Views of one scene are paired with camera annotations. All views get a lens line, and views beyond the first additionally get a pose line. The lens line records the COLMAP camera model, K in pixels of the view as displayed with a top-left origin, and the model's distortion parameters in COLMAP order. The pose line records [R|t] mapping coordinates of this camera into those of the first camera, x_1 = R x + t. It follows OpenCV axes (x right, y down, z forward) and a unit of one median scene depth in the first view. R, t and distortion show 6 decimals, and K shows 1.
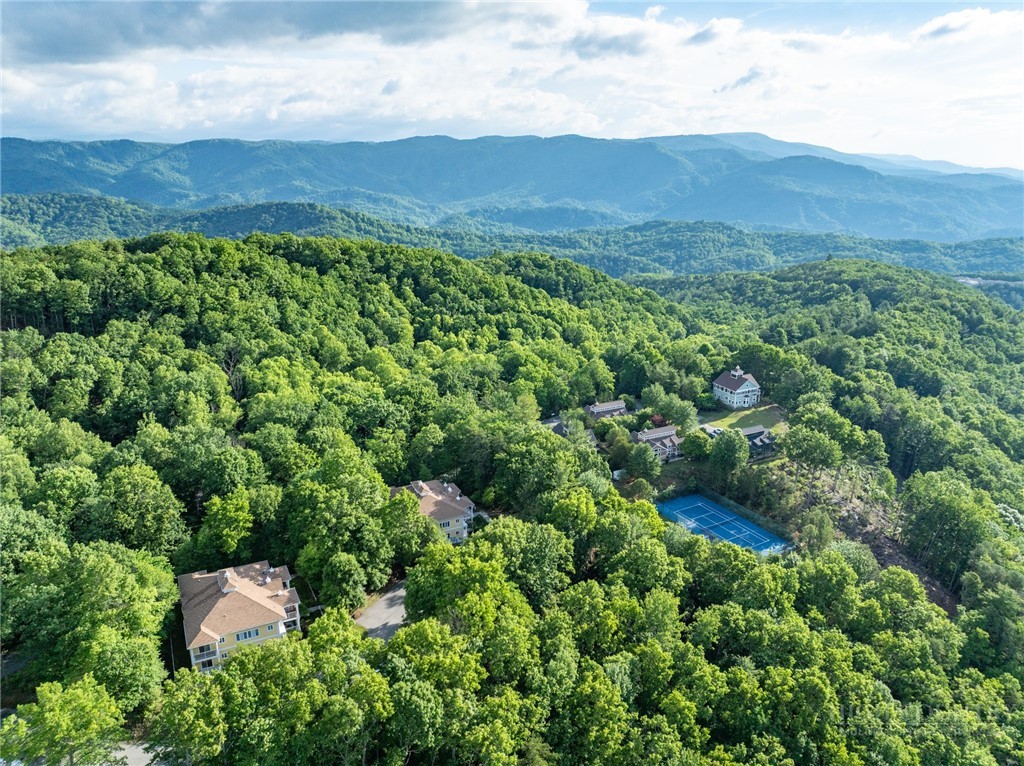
lens RADIAL K [[726.9, 0, 512.0], [0, 726.9, 383.0], [0, 0, 1]] dist [-0.032136, -0.001893]
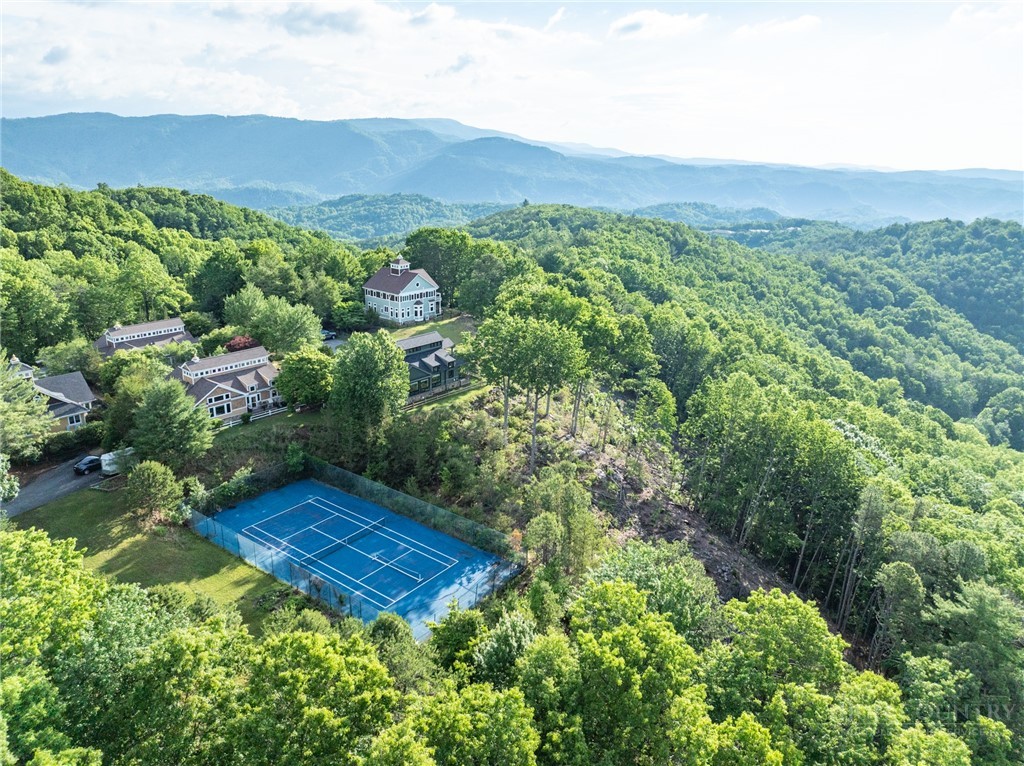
lens RADIAL K [[726.9, 0, 512.0], [0, 726.9, 383.0], [0, 0, 1]] dist [-0.032136, -0.001893]
pose [[0.924159, -0.104544, 0.367423, 0.188042], [0.099167, 0.994505, 0.033540, 0.079986], [-0.368911, 0.005440, 0.929449, 0.463986]]
